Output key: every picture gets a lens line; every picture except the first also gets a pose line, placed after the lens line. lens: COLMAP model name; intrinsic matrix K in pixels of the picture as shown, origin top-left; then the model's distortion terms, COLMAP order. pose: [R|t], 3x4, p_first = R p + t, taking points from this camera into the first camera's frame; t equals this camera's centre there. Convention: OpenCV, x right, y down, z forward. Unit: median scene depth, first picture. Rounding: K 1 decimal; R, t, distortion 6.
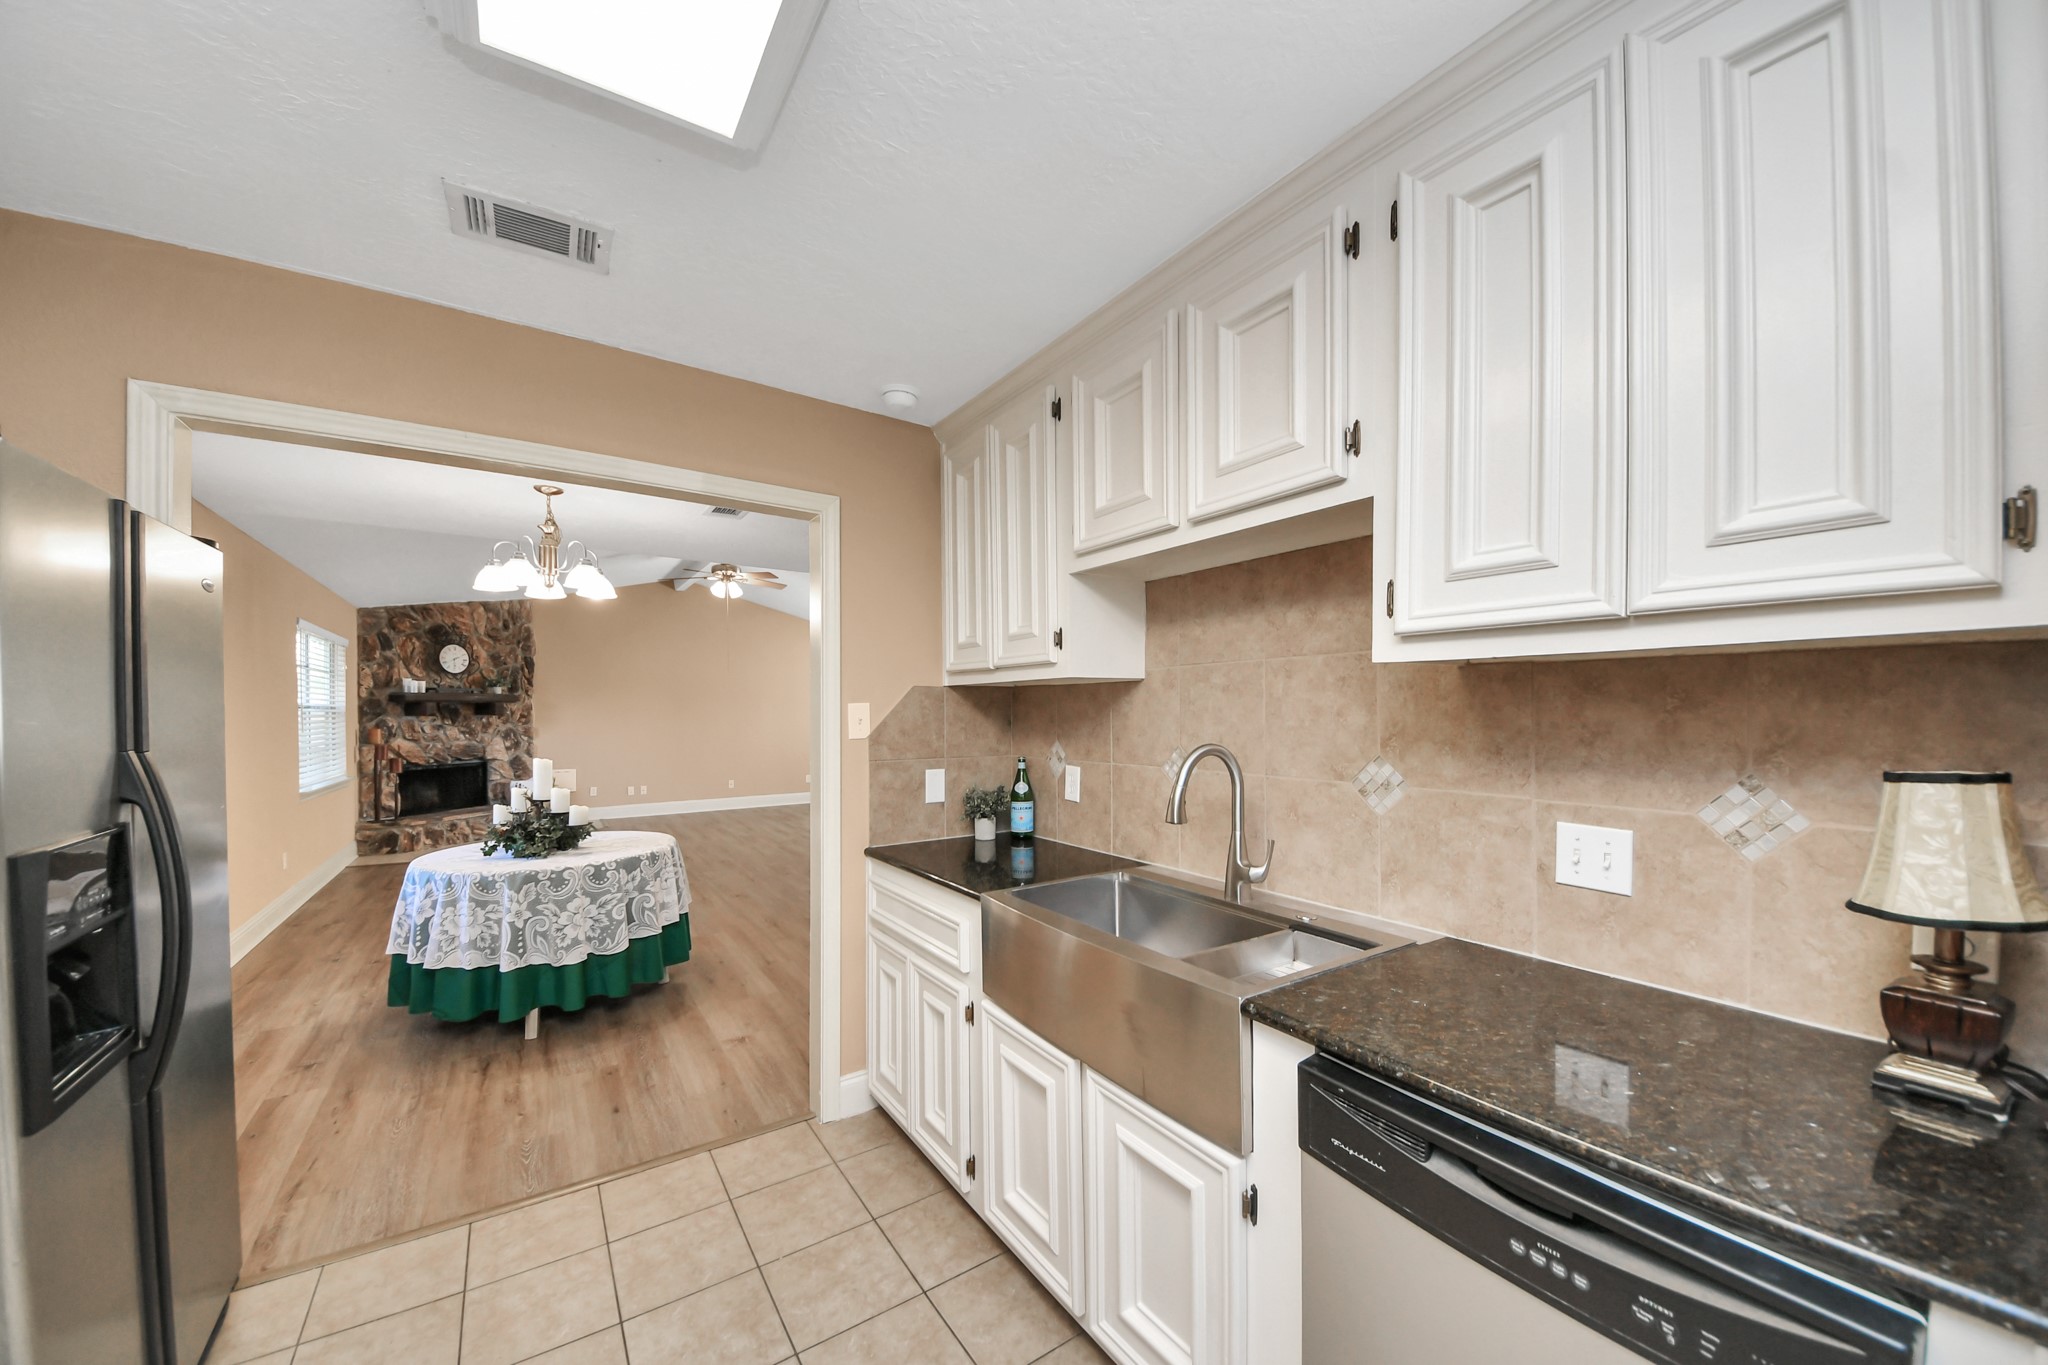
lens RADIAL K [[732.2, 0, 1031.8], [0, 732.2, 715.9], [0, 0, 1]] dist [-0.000967, -0.000125]
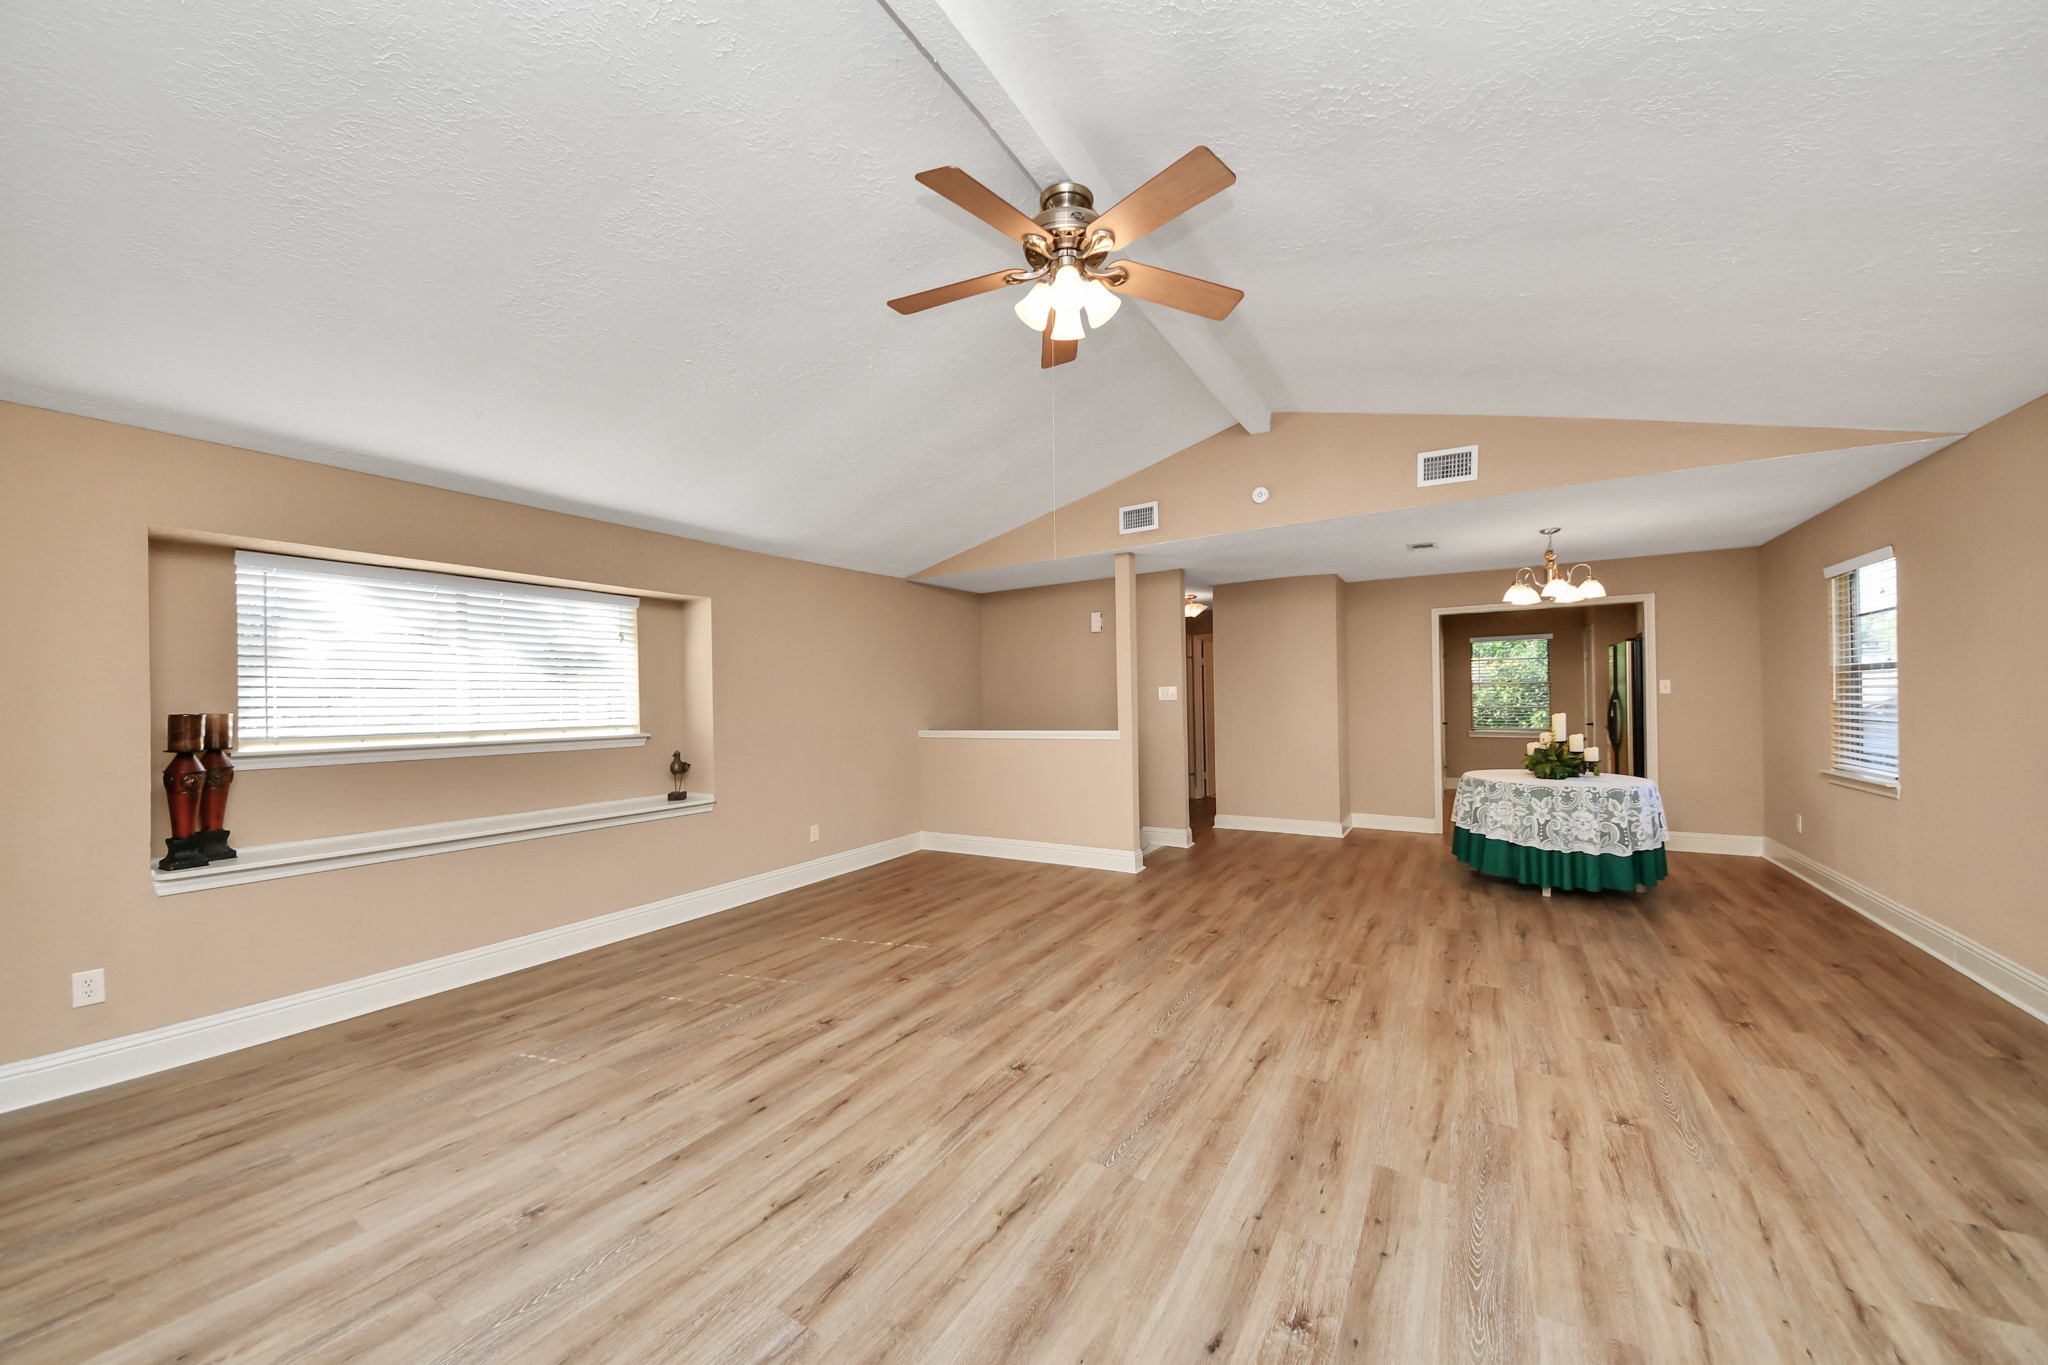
lens RADIAL K [[725.4, 0, 1022.3], [0, 725.4, 698.1], [0, 0, 1]] dist [0.029786, -0.019802]
pose [[-0.406620, 0.004988, 0.913584, -0.732187], [0.023872, 0.999702, 0.005167, -0.003330], [-0.913285, 0.023910, -0.406618, 1.197843]]
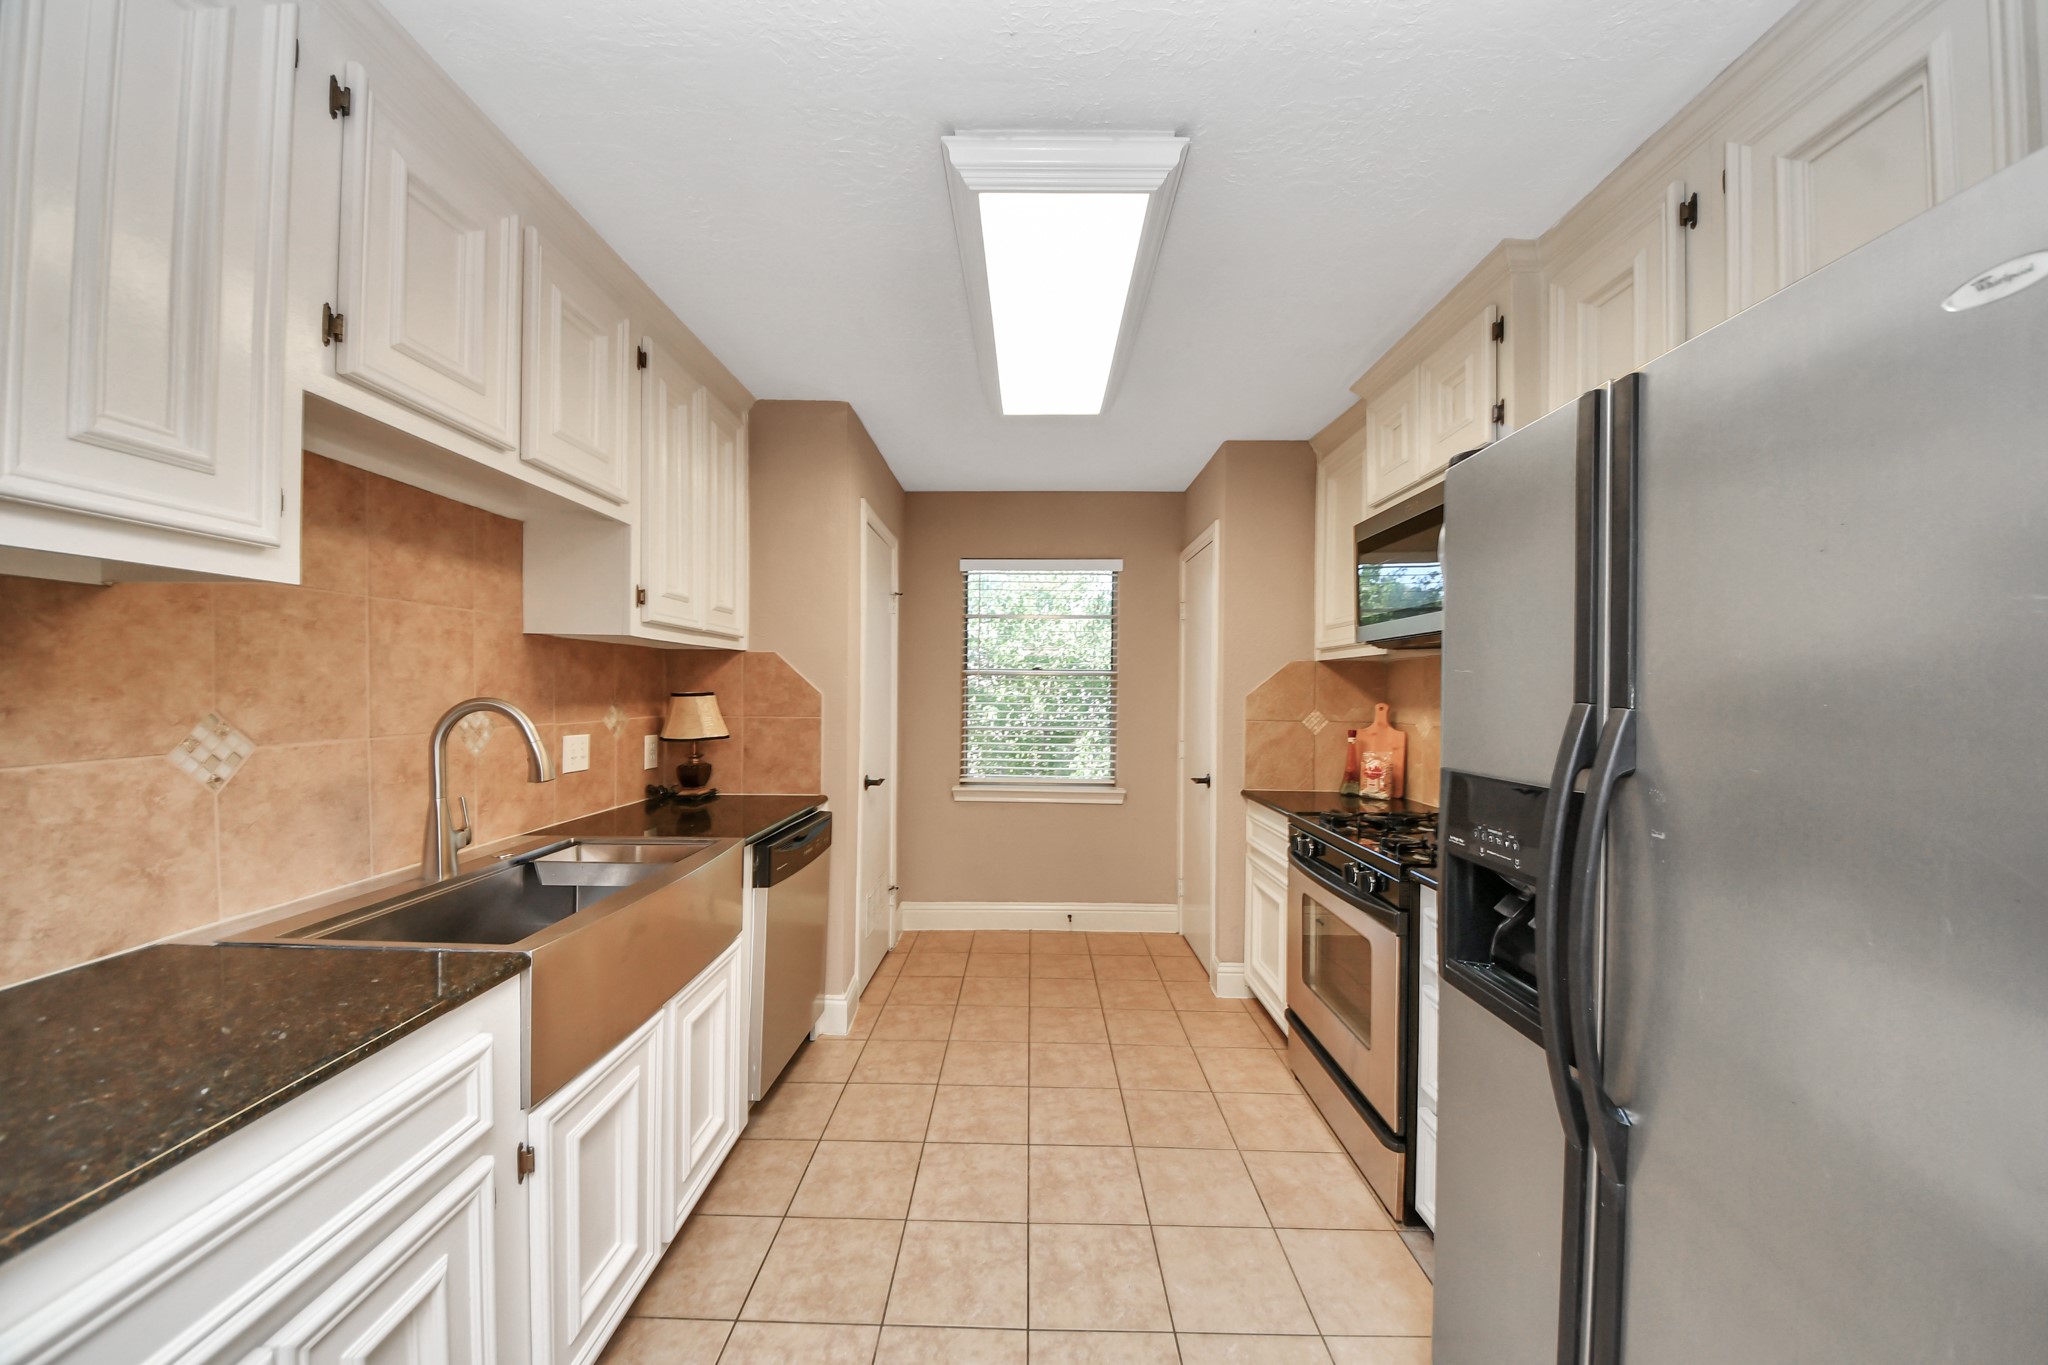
lens RADIAL K [[725.4, 0, 1022.3], [0, 725.4, 698.1], [0, 0, 1]] dist [0.029786, -0.019802]
pose [[-0.820266, -0.013161, 0.571831, -0.191379], [-0.002863, 0.999817, 0.018905, 0.004738], [-0.571975, 0.013870, -0.820154, 0.320193]]
